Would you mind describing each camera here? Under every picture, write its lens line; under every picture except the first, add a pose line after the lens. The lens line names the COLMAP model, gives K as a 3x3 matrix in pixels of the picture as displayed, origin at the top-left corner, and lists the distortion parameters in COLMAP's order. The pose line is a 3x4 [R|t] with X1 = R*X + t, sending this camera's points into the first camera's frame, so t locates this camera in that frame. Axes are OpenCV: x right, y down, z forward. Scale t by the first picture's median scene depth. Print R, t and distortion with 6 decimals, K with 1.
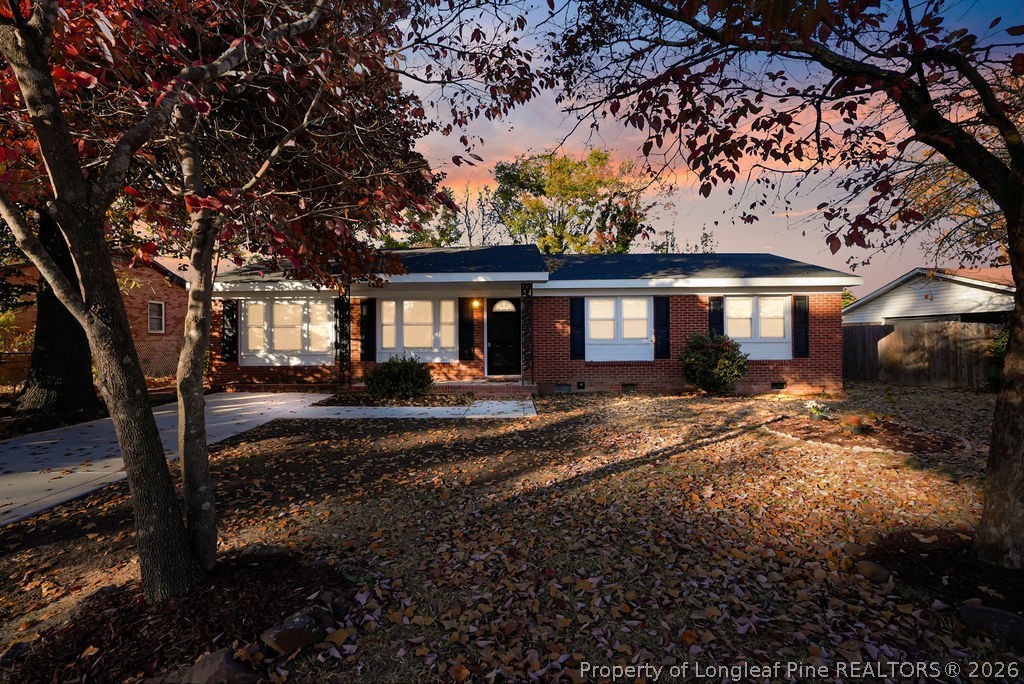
lens RADIAL K [[457.3, 0, 508.8], [0, 457.3, 327.0], [0, 0, 1]] dist [-0.003098, 0.001272]
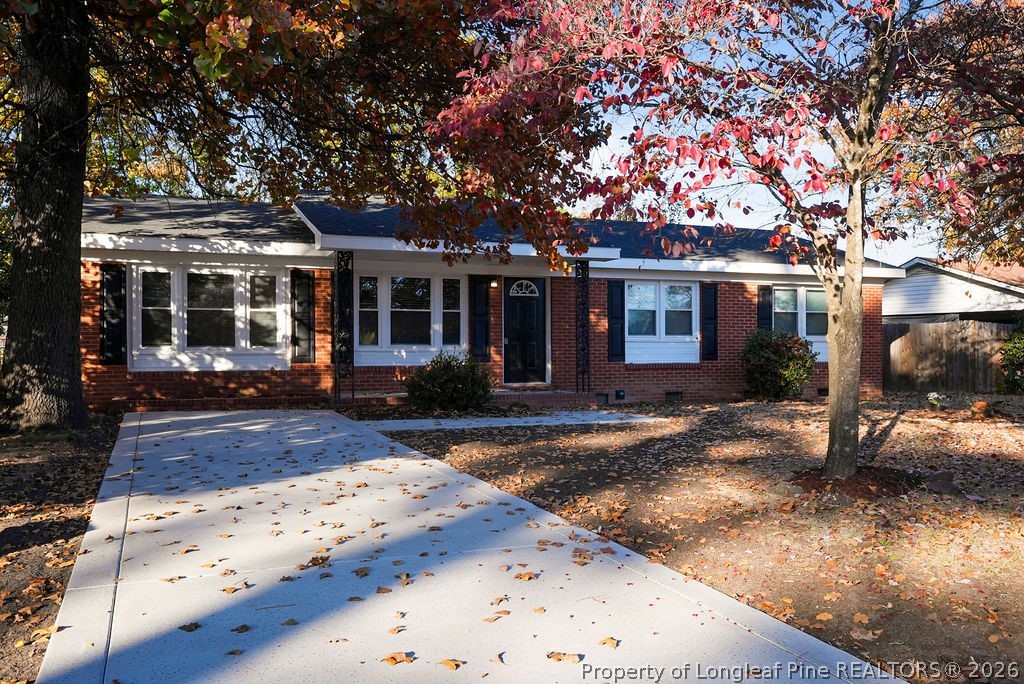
lens RADIAL K [[832.7, 0, 509.2], [0, 832.7, 345.7], [0, 0, 1]] dist [0.014489, 0.011762]
pose [[0.930508, 0.007146, 0.366202, -0.526825], [-0.016263, 0.999630, 0.021816, 0.016874], [-0.365911, -0.026255, 0.930280, -0.232631]]
